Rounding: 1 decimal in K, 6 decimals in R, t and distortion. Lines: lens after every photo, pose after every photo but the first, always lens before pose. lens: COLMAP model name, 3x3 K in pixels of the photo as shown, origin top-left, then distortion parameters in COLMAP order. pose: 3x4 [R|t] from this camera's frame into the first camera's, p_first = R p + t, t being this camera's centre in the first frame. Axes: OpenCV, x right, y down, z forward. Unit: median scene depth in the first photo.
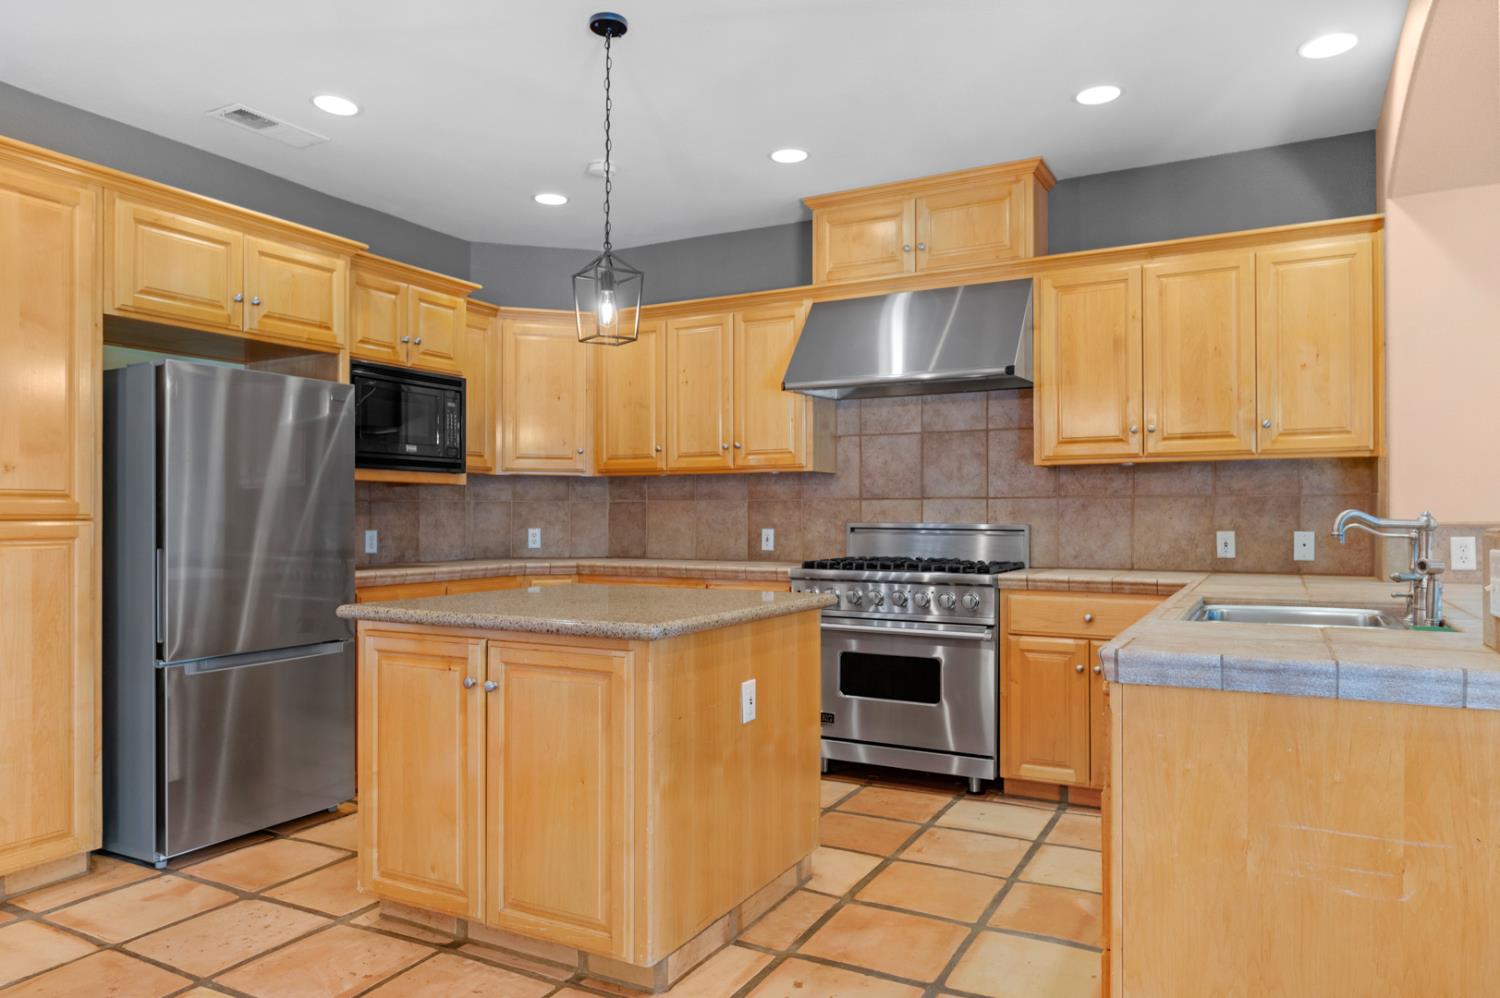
lens RADIAL K [[1012.6, 0, 742.0], [0, 1012.6, 514.6], [0, 0, 1]] dist [-0.005383, 0.002369]
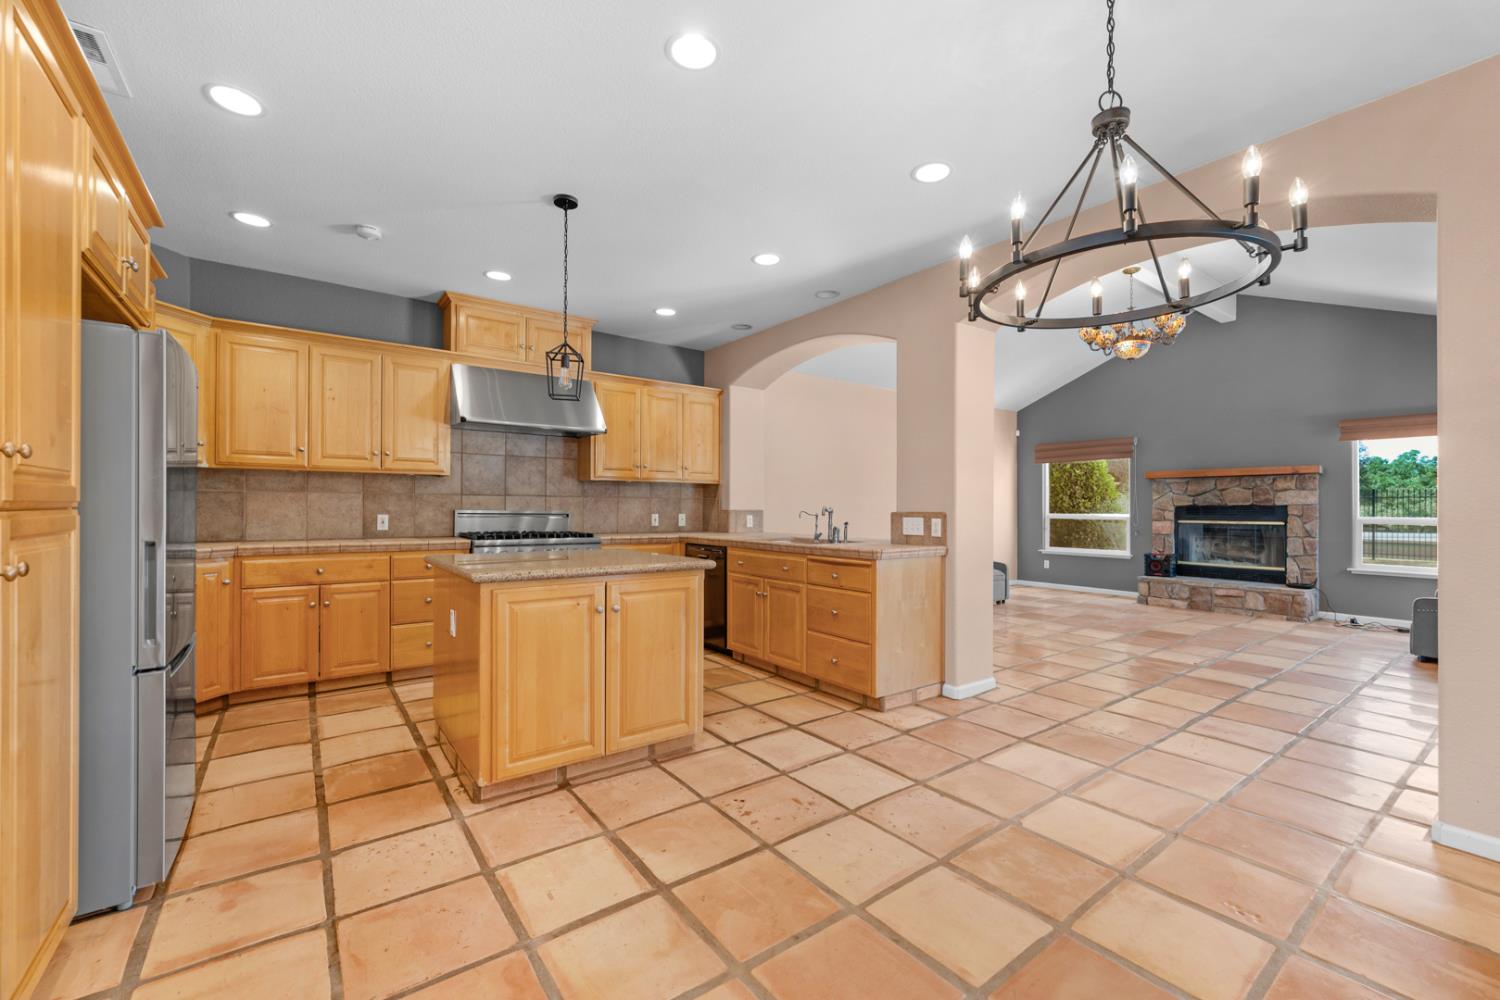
lens RADIAL K [[618.6, 0, 794.8], [0, 618.6, 507.6], [0, 0, 1]] dist [-0.001337, -0.000729]
pose [[0.379407, 0.003026, 0.925225, -0.728261], [-0.008575, 0.999963, 0.000246, -0.000196], [-0.925190, -0.008027, 0.379419, 0.229008]]
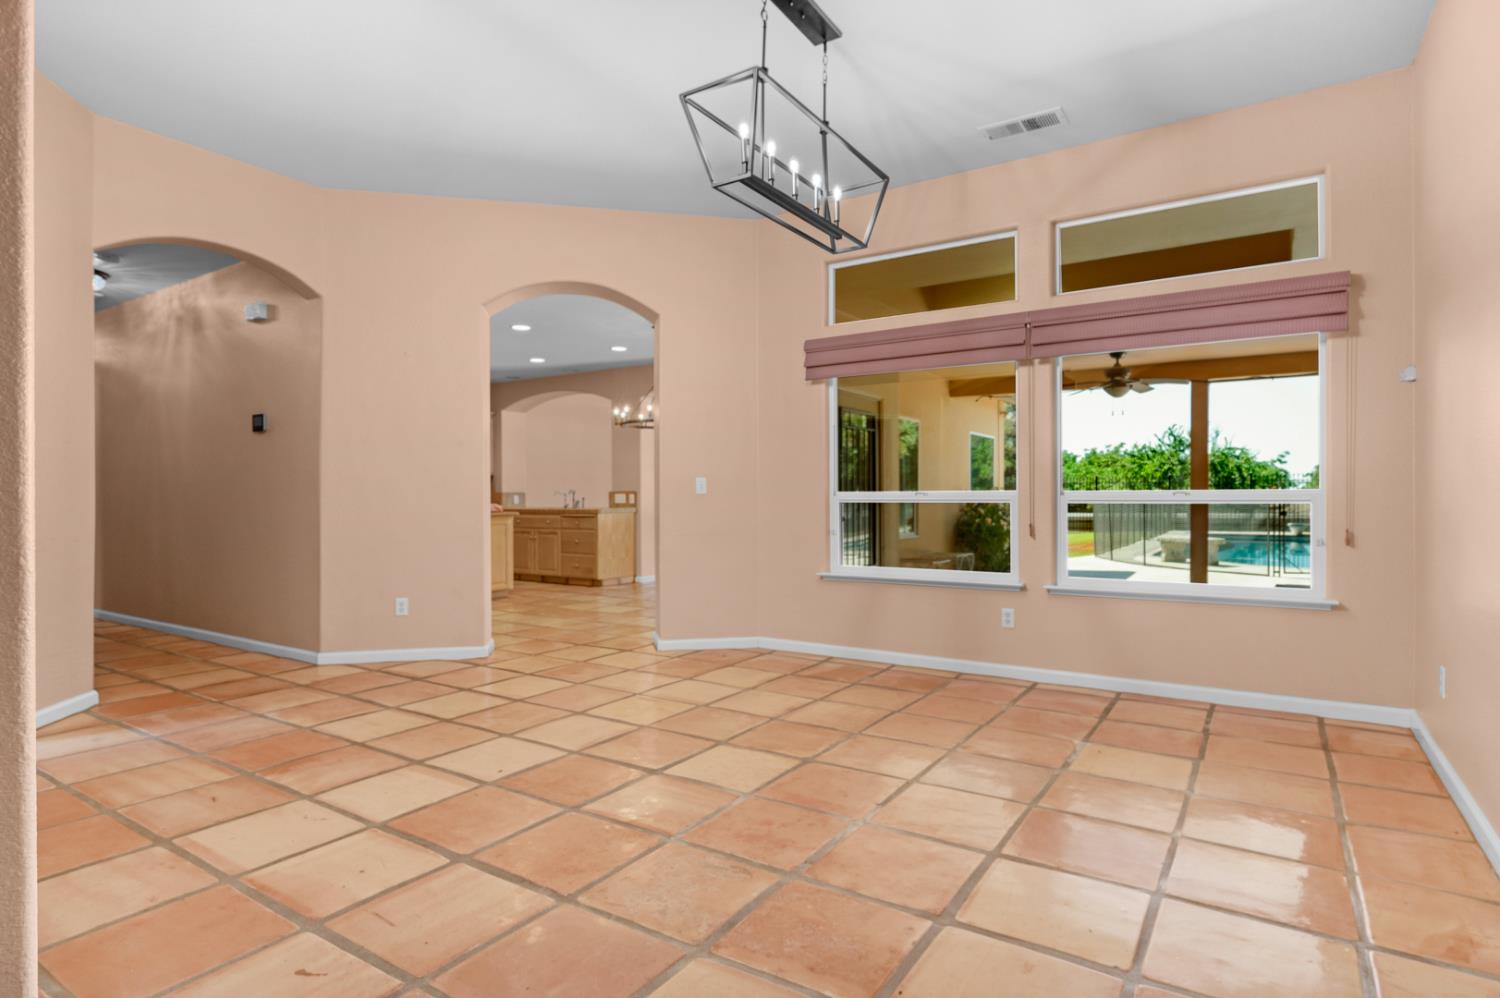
lens RADIAL K [[730.9, 0, 826.3], [0, 730.9, 498.3], [0, 0, 1]] dist [0.030133, 0.000151]
pose [[-0.001817, 0.003262, 0.999993, -2.075164], [-0.001055, 0.999994, -0.003264, 0.037025], [-0.999998, -0.001061, -0.001814, -0.229307]]
